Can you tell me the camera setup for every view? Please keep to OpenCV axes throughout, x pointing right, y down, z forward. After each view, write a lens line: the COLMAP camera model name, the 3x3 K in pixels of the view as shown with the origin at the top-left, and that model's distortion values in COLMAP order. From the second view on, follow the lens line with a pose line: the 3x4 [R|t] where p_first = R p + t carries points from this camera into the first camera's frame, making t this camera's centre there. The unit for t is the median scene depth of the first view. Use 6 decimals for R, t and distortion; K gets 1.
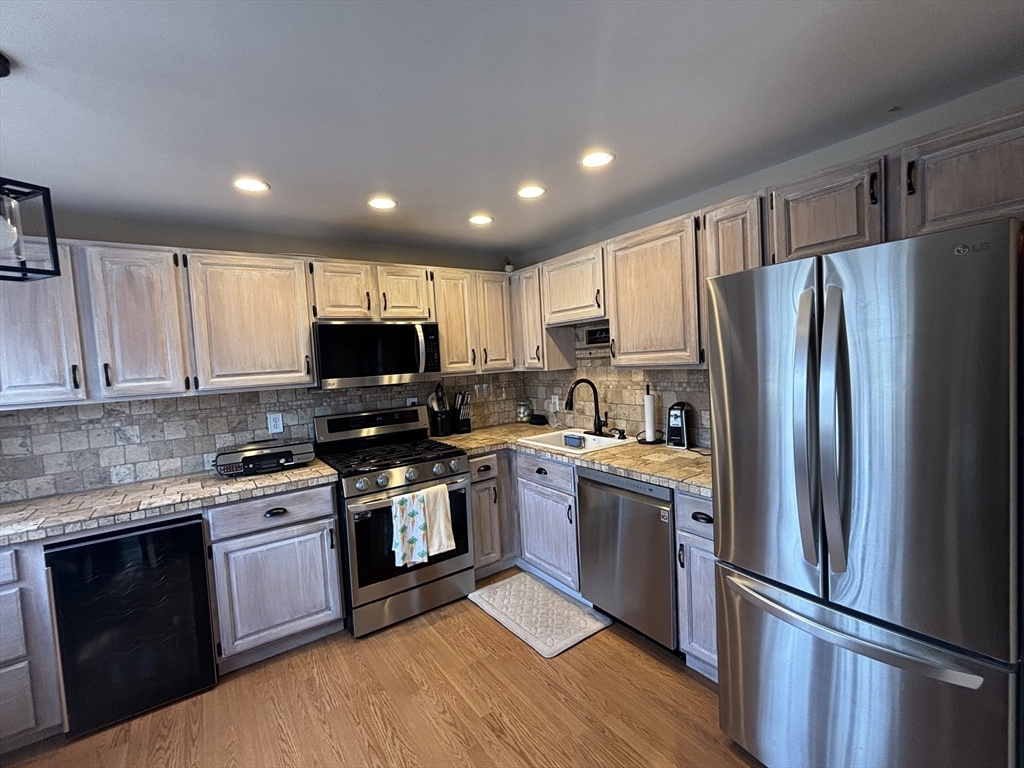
lens RADIAL K [[451.5, 0, 509.4], [0, 451.5, 381.9], [0, 0, 1]] dist [-0.003213, -0.000602]
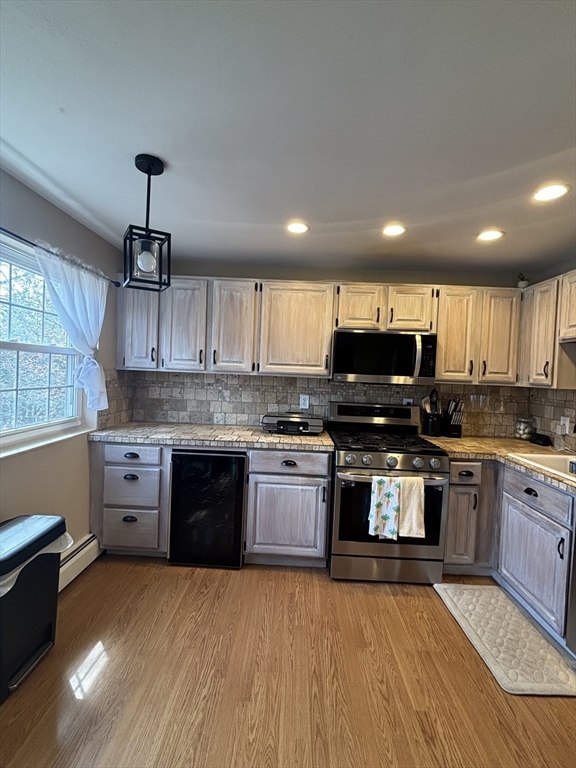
lens RADIAL K [[336.2, 0, 287.8], [0, 336.2, 382.1], [0, 0, 1]] dist [-0.001898, -0.000944]
pose [[0.804583, 0.107112, -0.584101, 0.051768], [-0.118848, 0.992743, 0.018339, 0.018738], [0.581827, 0.054664, 0.811474, 0.128341]]
